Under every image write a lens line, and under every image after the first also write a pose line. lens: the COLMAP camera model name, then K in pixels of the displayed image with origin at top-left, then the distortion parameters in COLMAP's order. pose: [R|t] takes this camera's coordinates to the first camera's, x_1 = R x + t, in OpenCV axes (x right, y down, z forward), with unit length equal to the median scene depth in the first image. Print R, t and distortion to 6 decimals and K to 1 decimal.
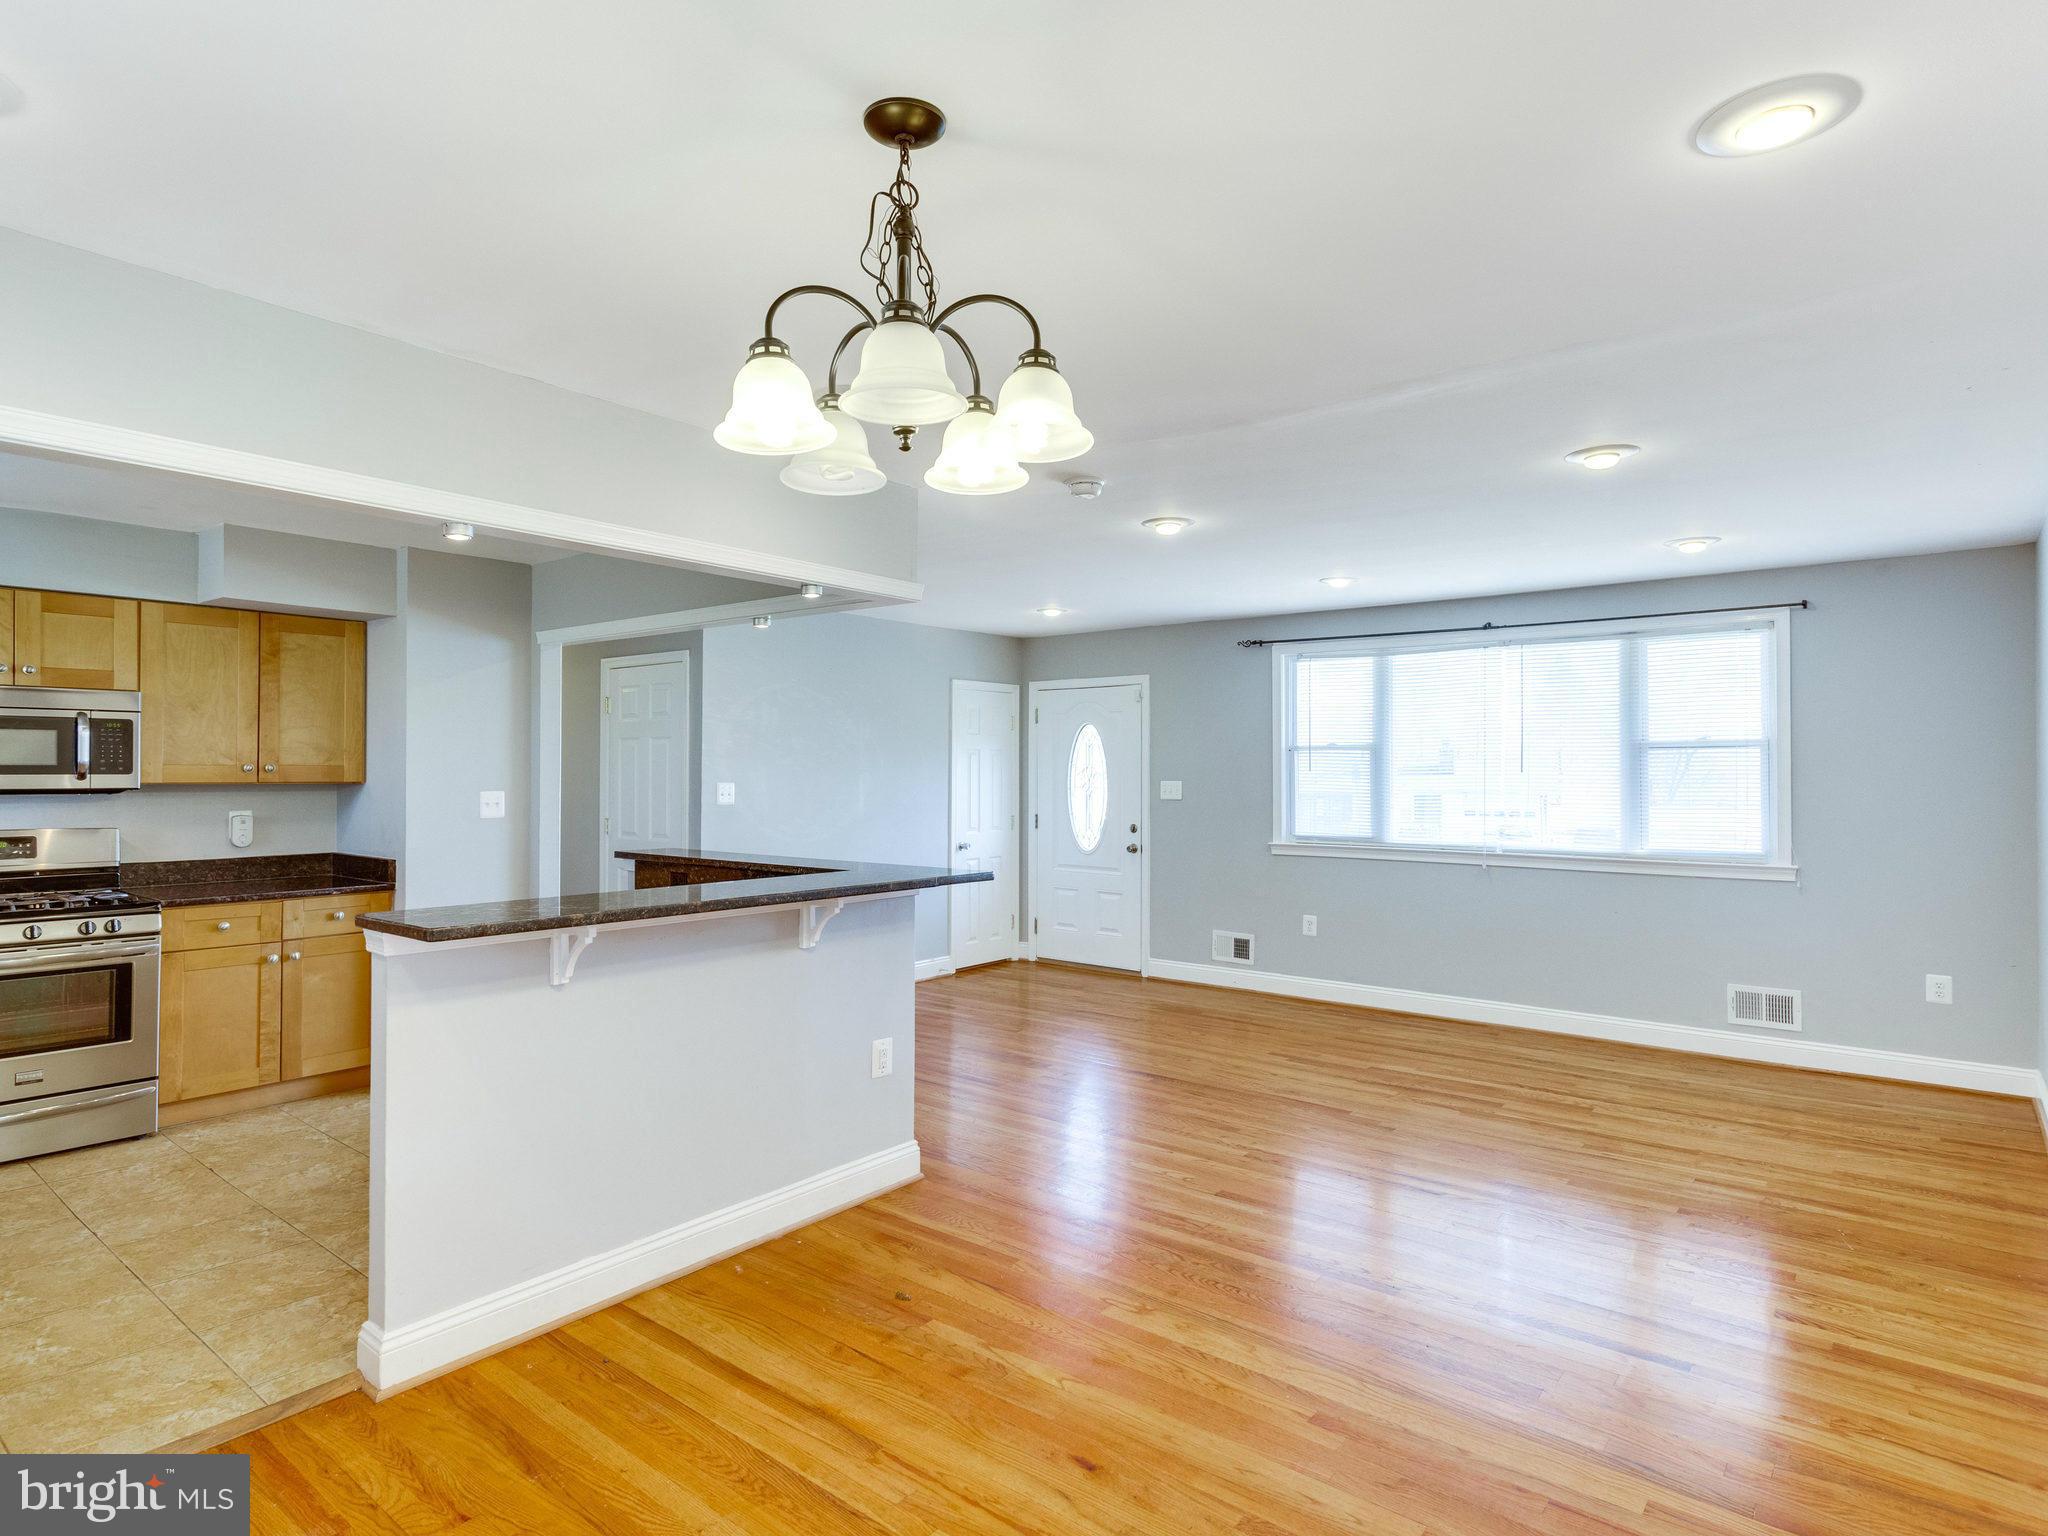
lens RADIAL K [[1140.0, 0, 1027.9], [0, 1140.0, 751.2], [0, 0, 1]] dist [0.007752, -0.004549]
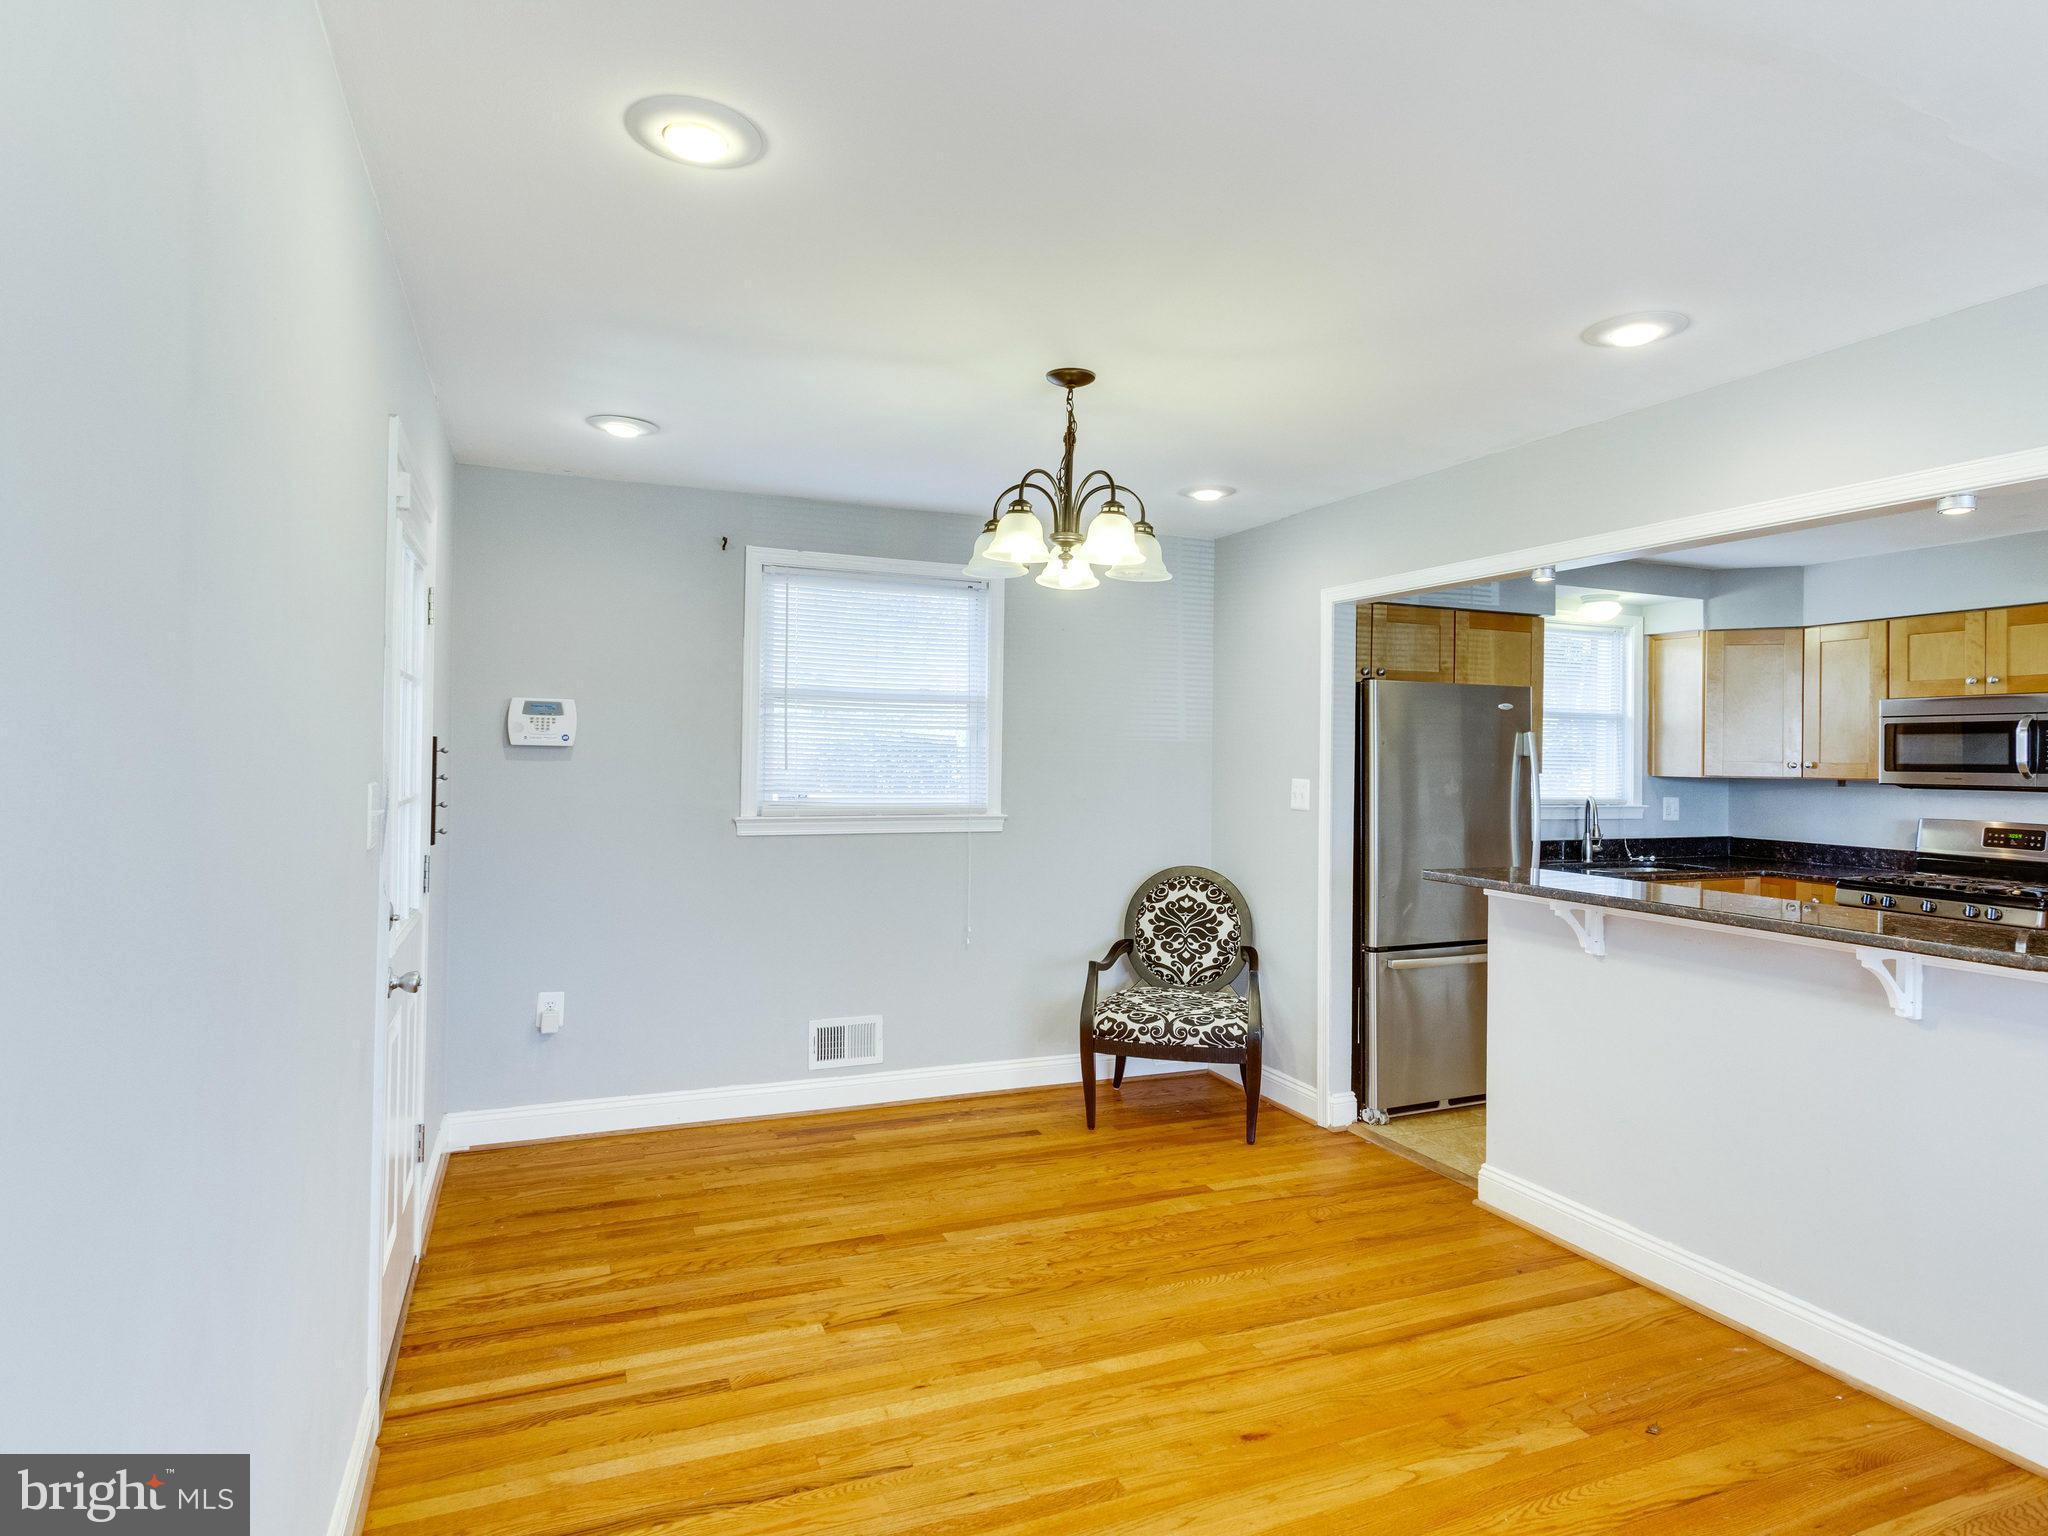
lens RADIAL K [[1140.0, 0, 1033.9], [0, 1140.0, 757.7], [0, 0, 1]] dist [0.007752, -0.004549]
pose [[-0.471631, -0.005374, -0.881780, 0.471970], [0.002180, 0.999971, -0.007261, 0.009445], [0.881793, -0.005347, -0.471606, 0.589333]]
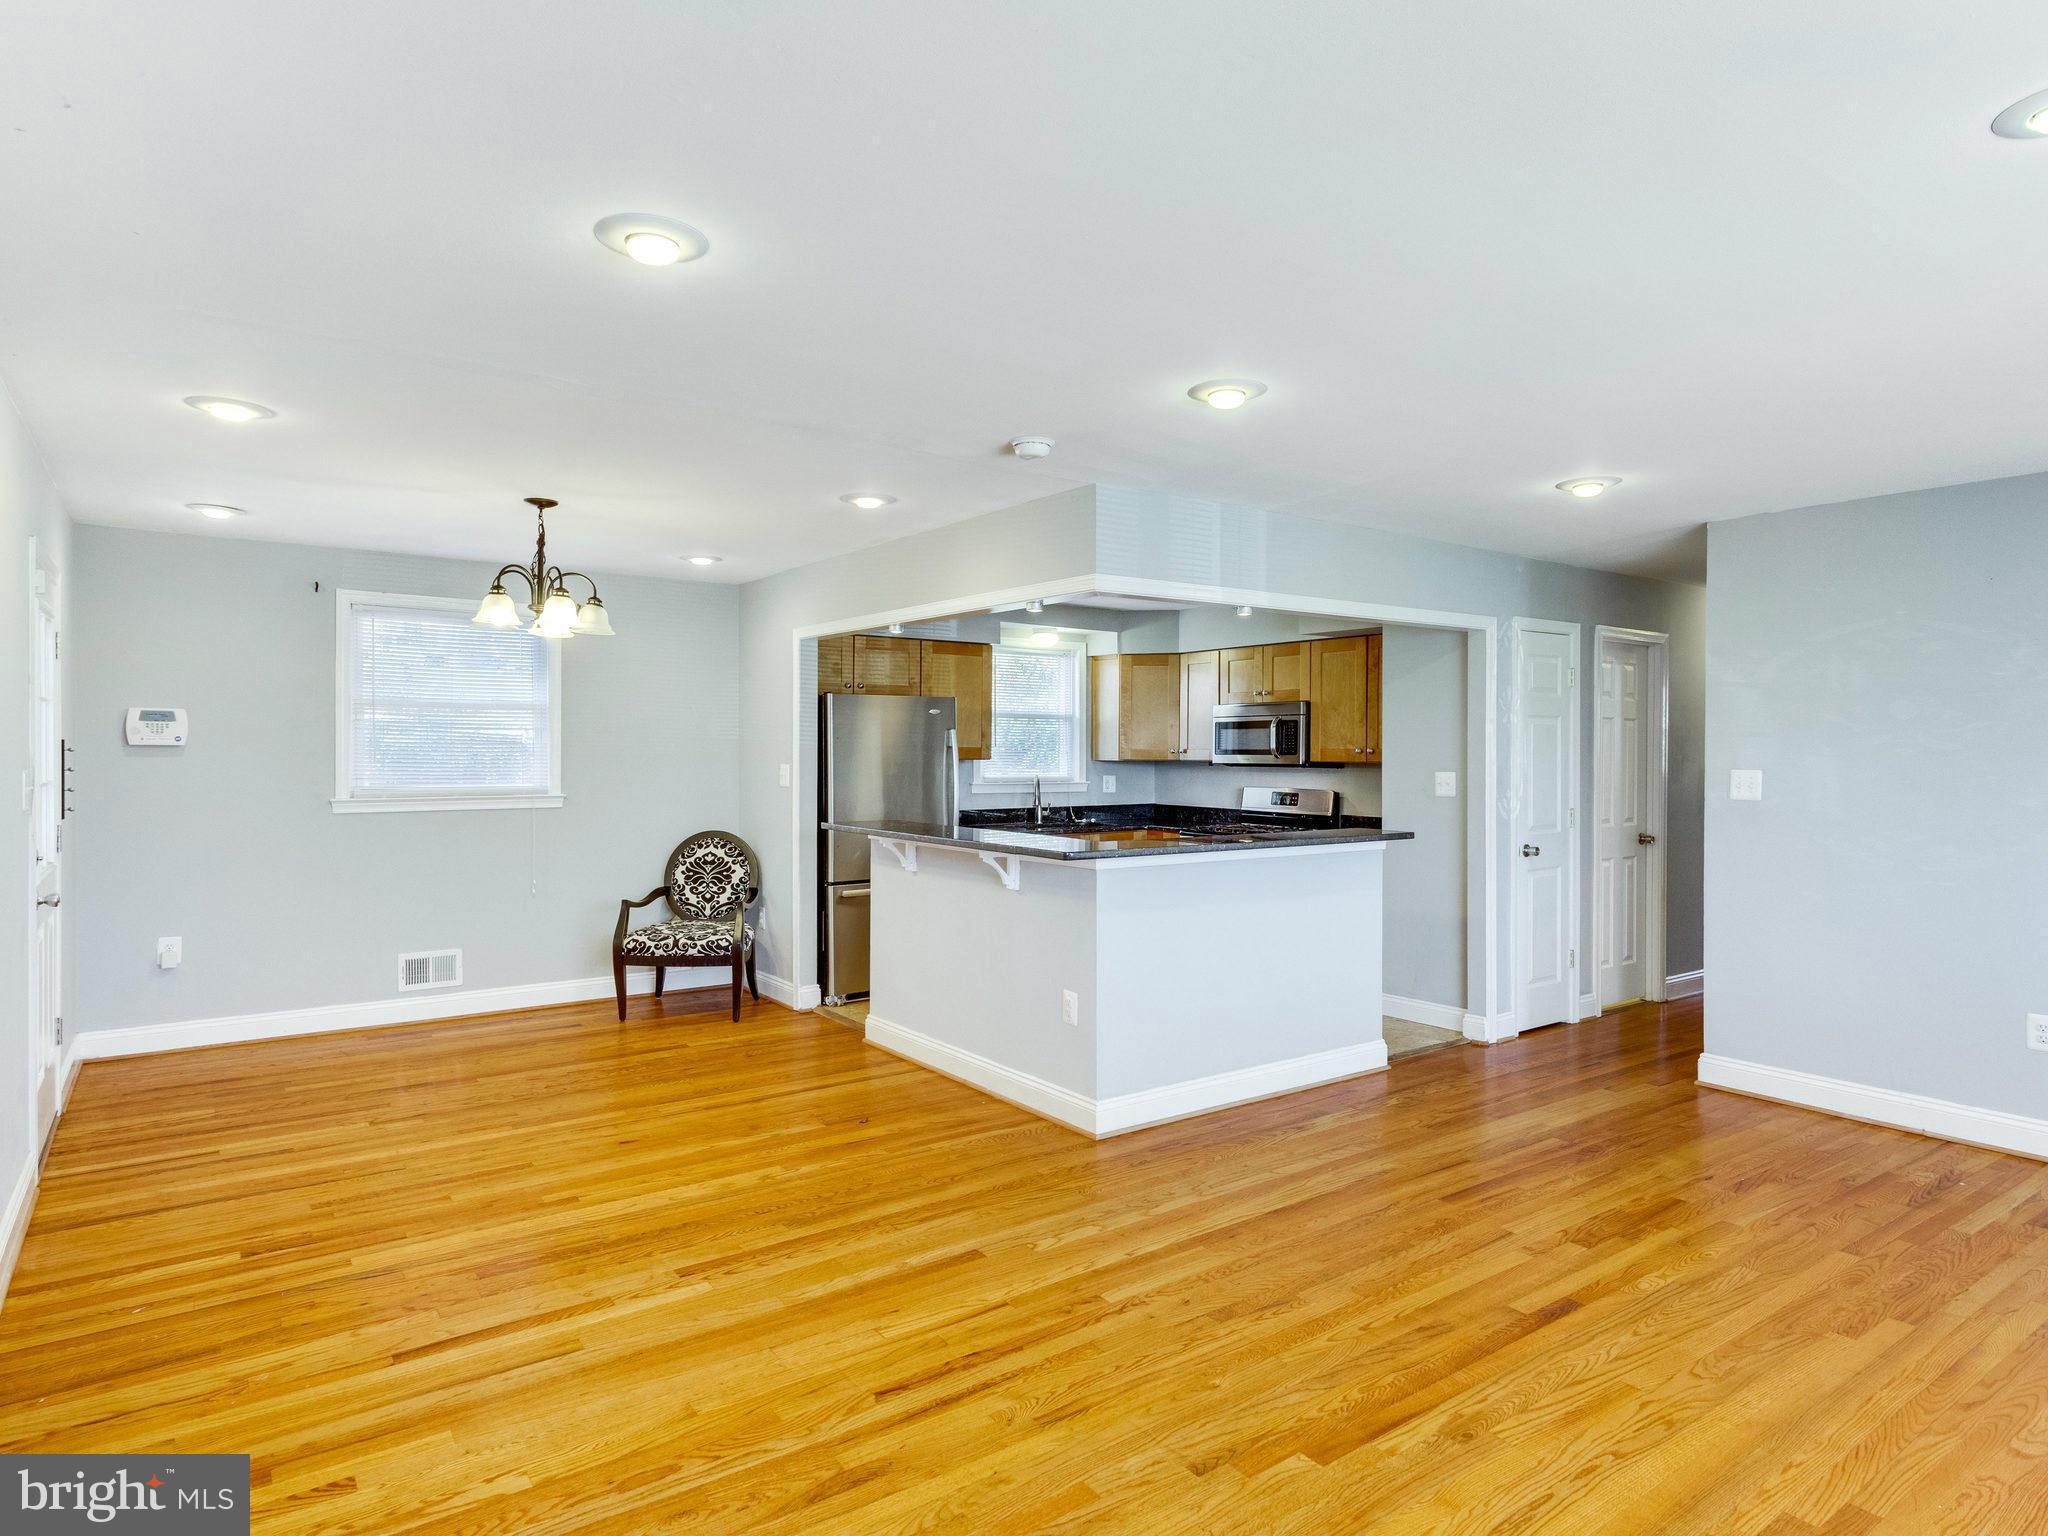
lens RADIAL K [[1140.0, 0, 1016.9], [0, 1140.0, 769.6], [0, 0, 1]] dist [0.007752, -0.004549]
pose [[-0.265816, 0.014114, -0.963920, 0.713047], [0.013330, 0.999851, 0.010964, 0.015402], [0.963932, -0.009935, -0.265965, 0.923853]]
